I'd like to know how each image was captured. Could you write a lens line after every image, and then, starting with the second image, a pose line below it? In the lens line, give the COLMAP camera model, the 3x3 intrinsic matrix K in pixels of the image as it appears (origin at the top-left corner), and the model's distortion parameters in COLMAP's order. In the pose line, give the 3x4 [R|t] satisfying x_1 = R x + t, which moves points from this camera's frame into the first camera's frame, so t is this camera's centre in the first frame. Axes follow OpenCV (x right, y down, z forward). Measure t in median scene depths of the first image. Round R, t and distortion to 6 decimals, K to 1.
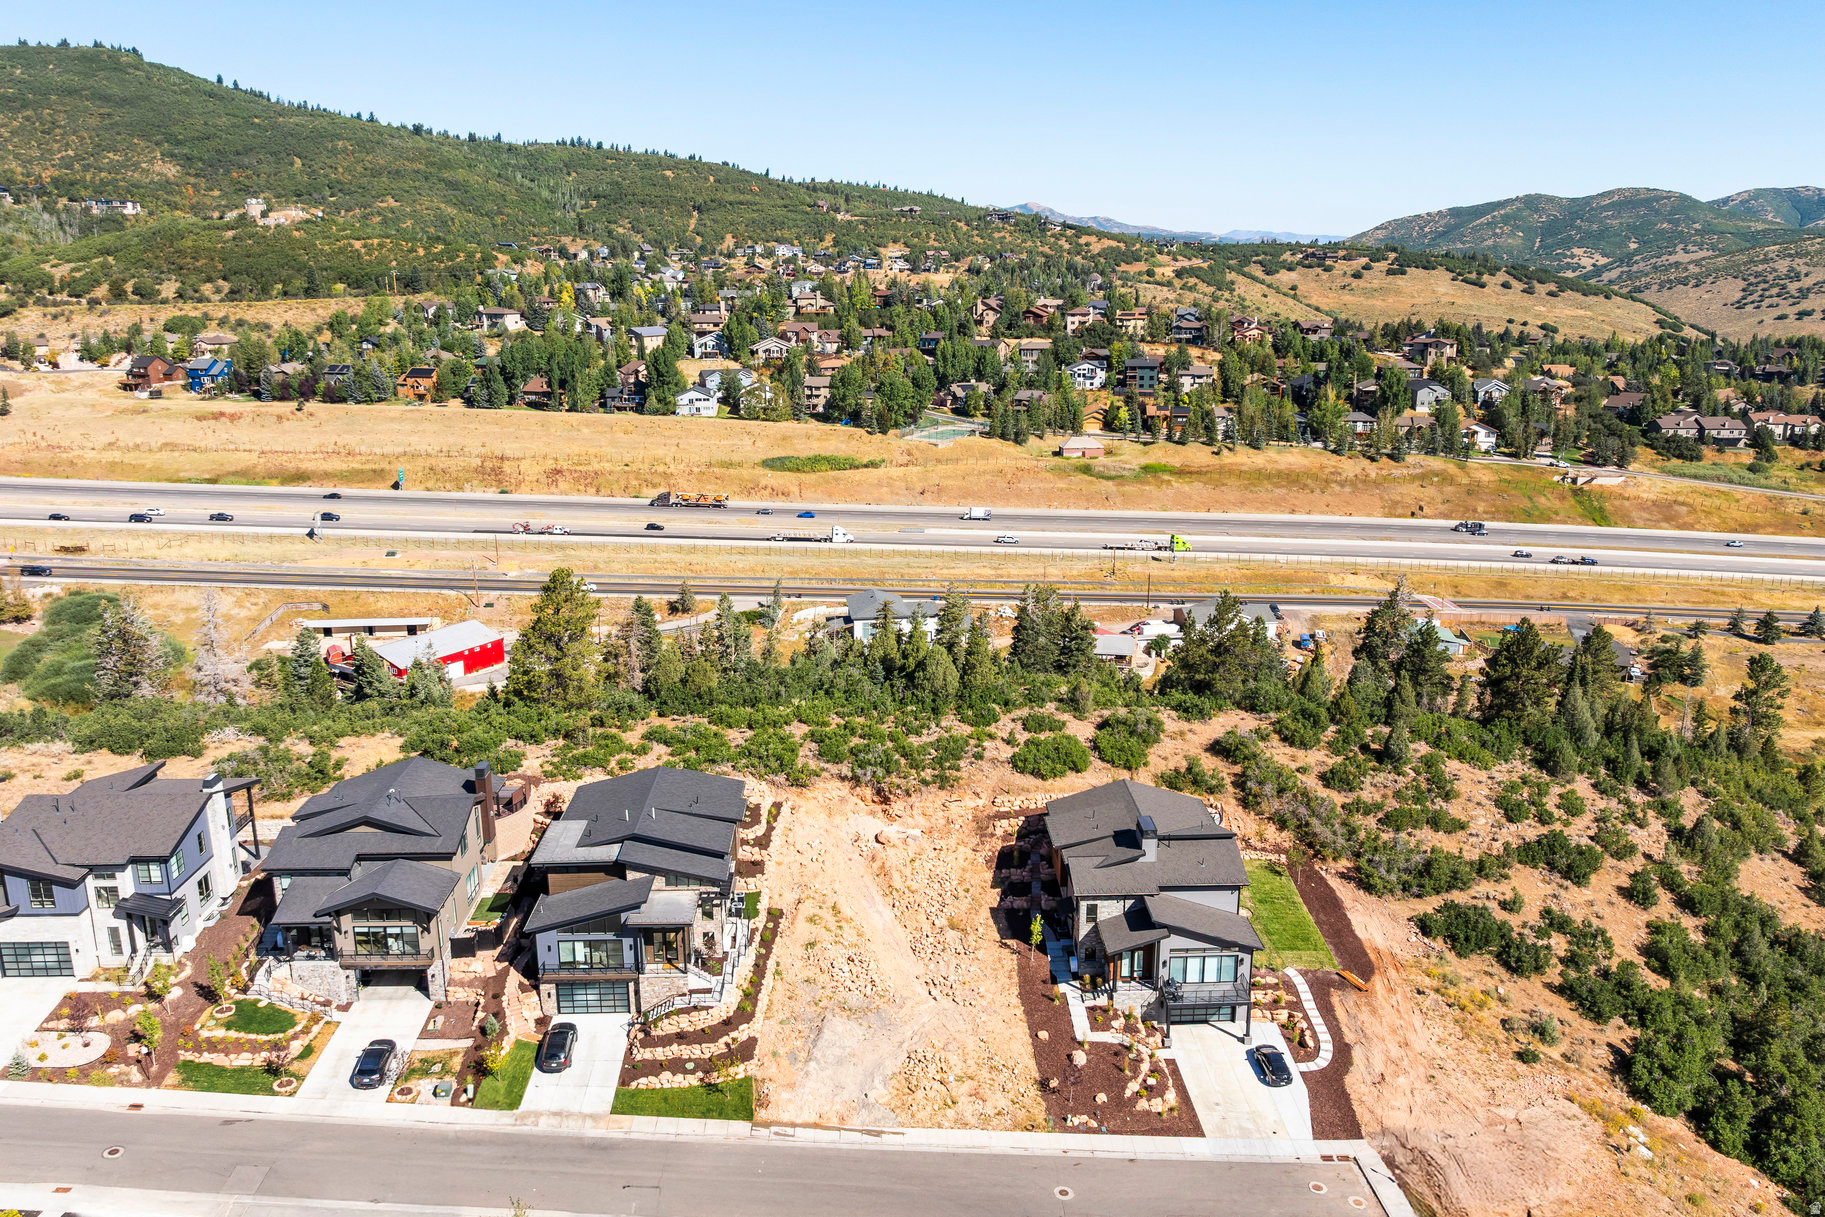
lens RADIAL K [[1336.4, 0, 921.5], [0, 1336.4, 597.1], [0, 0, 1]] dist [-0.032803, -0.004775]
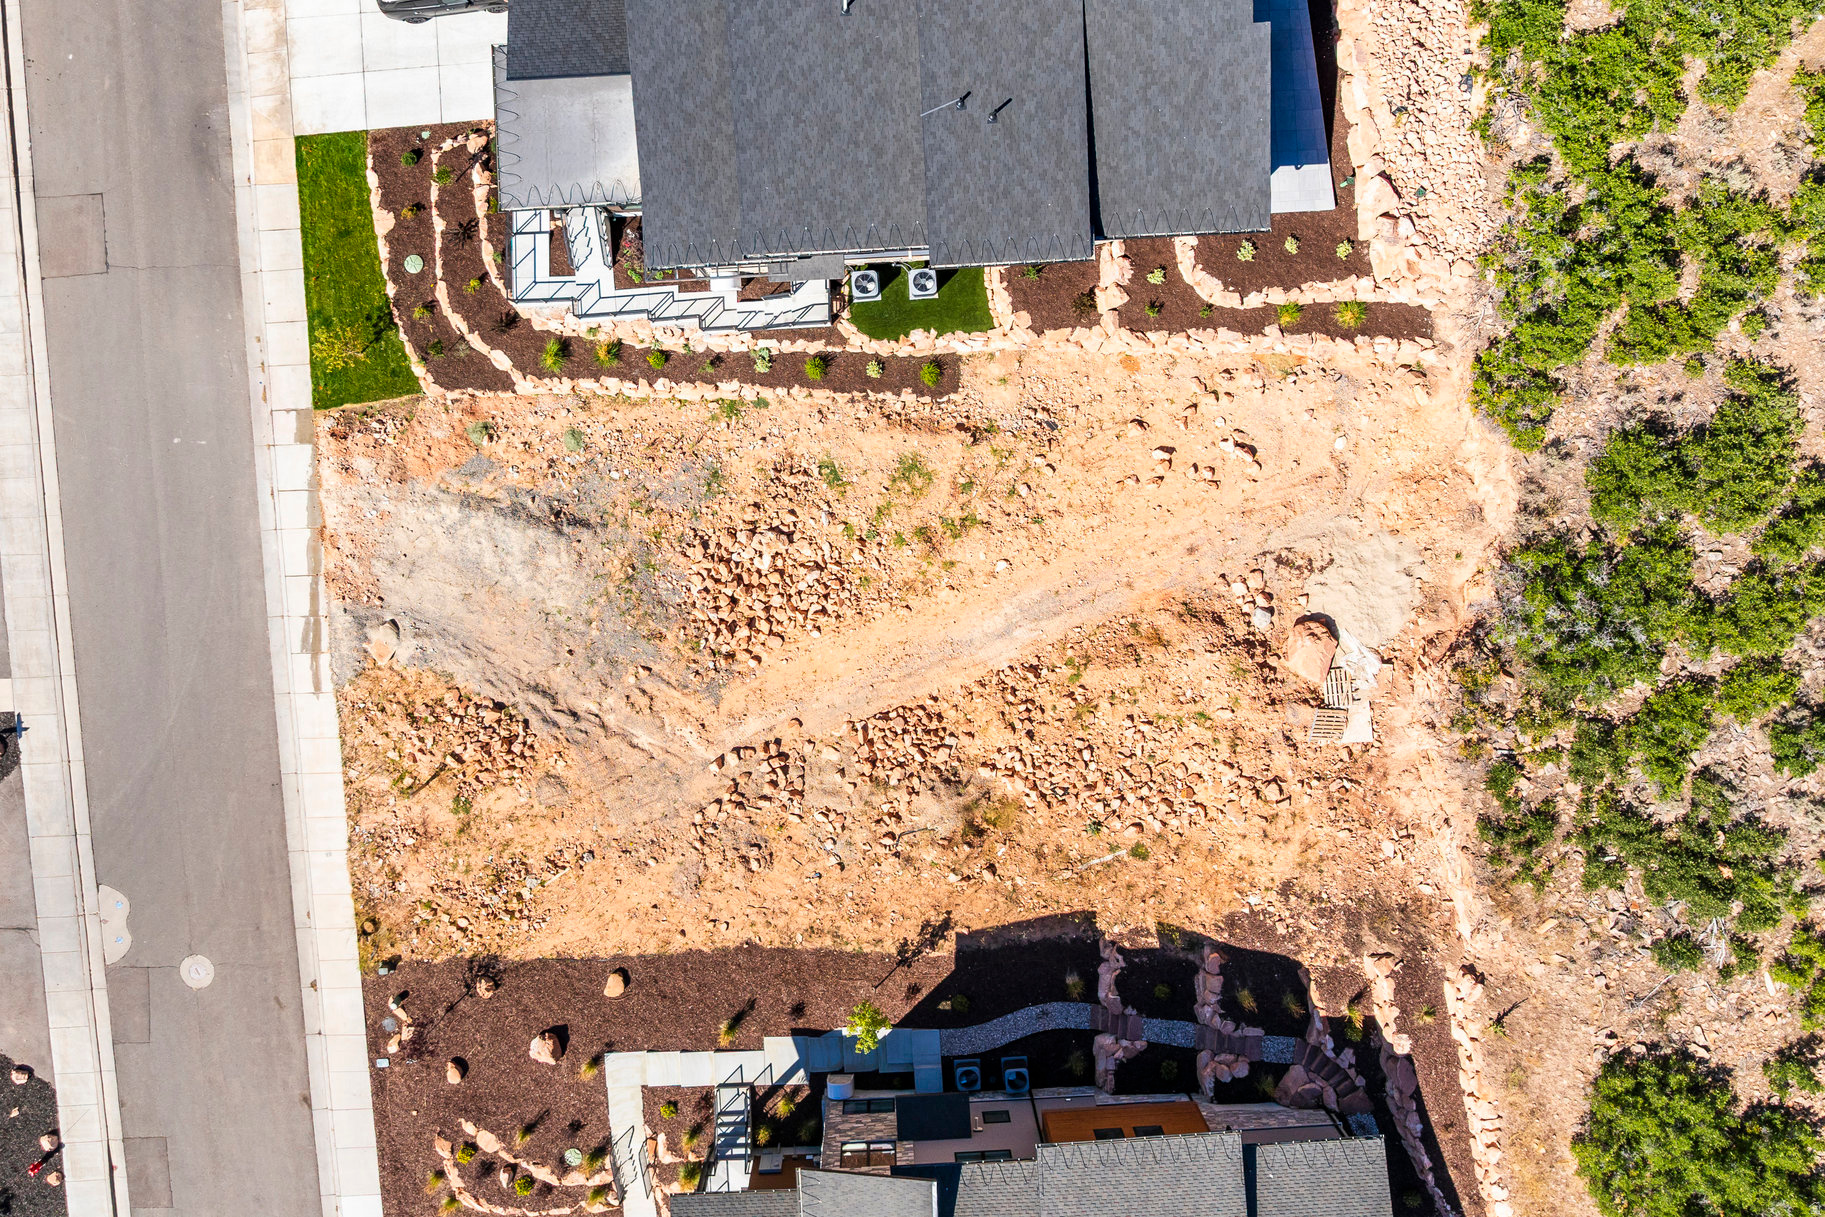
lens RADIAL K [[1336.4, 0, 921.5], [0, 1336.4, 597.1], [0, 0, 1]] dist [-0.032803, -0.004775]
pose [[-0.008173, 0.999878, -0.013315, -0.008654], [-0.265748, 0.010665, 0.963984, -0.032819], [0.964008, 0.011417, 0.265628, 0.199761]]
